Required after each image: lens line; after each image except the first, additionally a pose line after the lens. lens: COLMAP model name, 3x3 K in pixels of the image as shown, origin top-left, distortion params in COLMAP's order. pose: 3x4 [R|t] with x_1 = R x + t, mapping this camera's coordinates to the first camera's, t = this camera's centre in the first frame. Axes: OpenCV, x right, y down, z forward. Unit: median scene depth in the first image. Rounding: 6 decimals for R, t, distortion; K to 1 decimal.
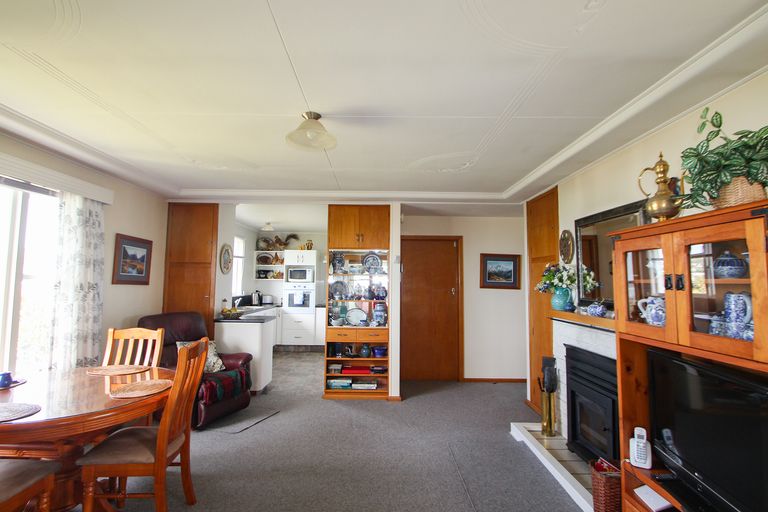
lens RADIAL K [[365.3, 0, 385.8], [0, 365.3, 254.2], [0, 0, 1]] dist [0.000886, 0.000024]
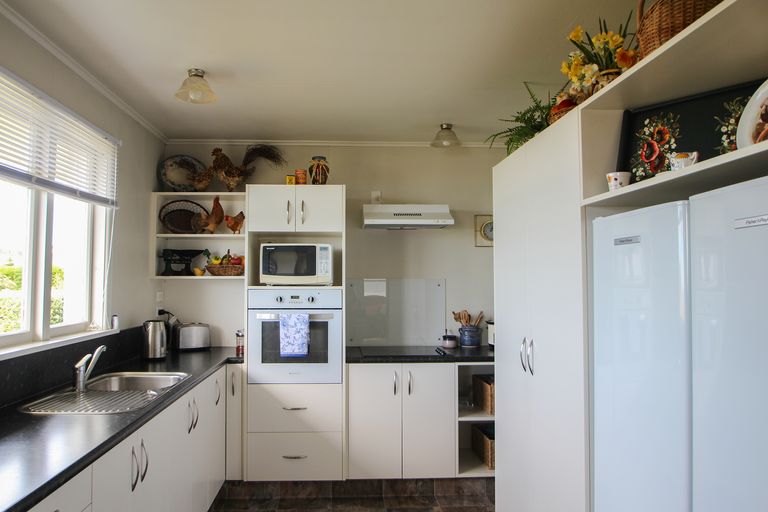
lens RADIAL K [[540.7, 0, 378.1], [0, 540.7, 257.5], [0, 0, 1]] dist [-0.007859, 0.000452]
pose [[0.999491, -0.010983, 0.029967, -0.174523], [0.009925, 0.999330, 0.035242, 0.036088], [-0.030334, -0.034926, 0.998929, 0.518111]]
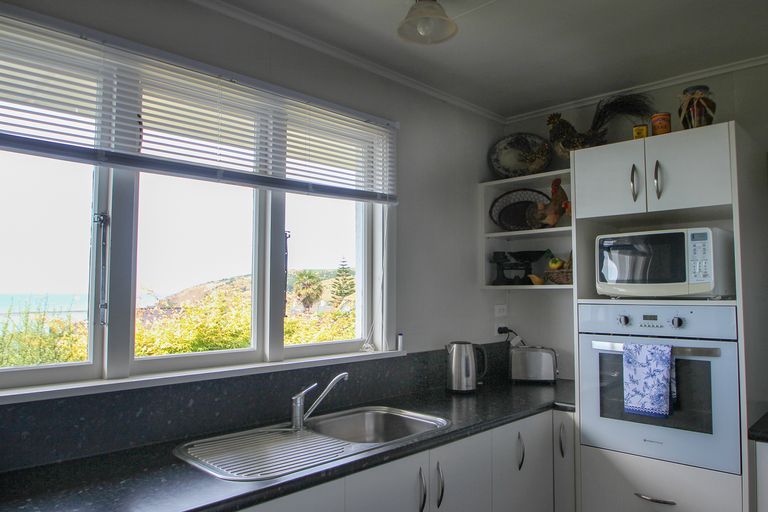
lens RADIAL K [[558.1, 0, 381.1], [0, 558.1, 253.6], [0, 0, 1]] dist [-0.039628, 0.008366]
pose [[0.694369, -0.062713, -0.716881, -0.119004], [0.067617, 0.997474, -0.021766, 0.048538], [0.716435, -0.033359, 0.696855, 0.676324]]
